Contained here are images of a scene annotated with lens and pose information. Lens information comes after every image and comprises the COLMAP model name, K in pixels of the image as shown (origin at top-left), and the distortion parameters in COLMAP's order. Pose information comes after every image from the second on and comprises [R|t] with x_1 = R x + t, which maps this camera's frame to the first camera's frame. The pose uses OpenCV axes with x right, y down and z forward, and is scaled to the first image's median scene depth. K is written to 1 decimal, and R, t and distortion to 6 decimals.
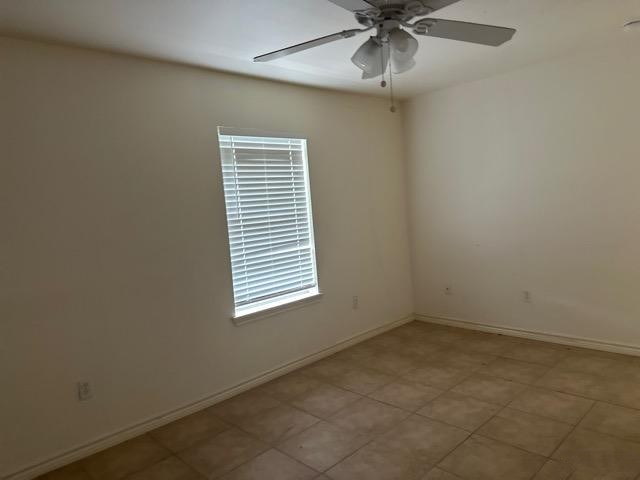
lens RADIAL K [[467.2, 0, 320.0], [0, 467.2, 240.0], [0, 0, 1]] dist [0.039582, -0.001990]
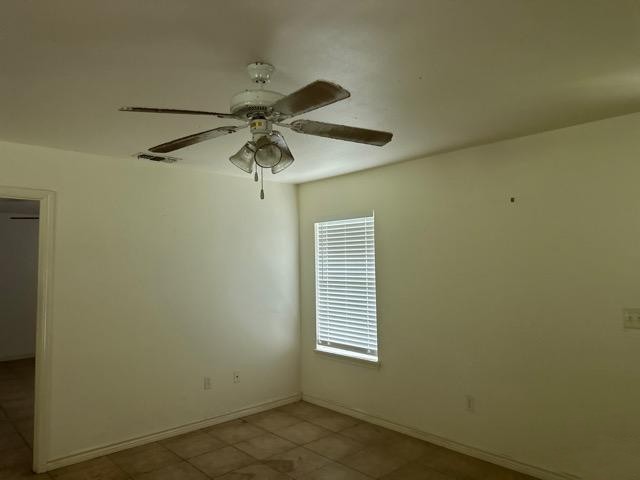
lens RADIAL K [[429.0, 0, 320.4], [0, 429.0, 237.3], [0, 0, 1]] dist [-0.040609, -0.002077]
pose [[-0.043325, 0.011806, -0.998991, 1.052561], [-0.073110, 0.997212, 0.014956, -0.184053], [0.996382, 0.073684, -0.042341, 0.984838]]
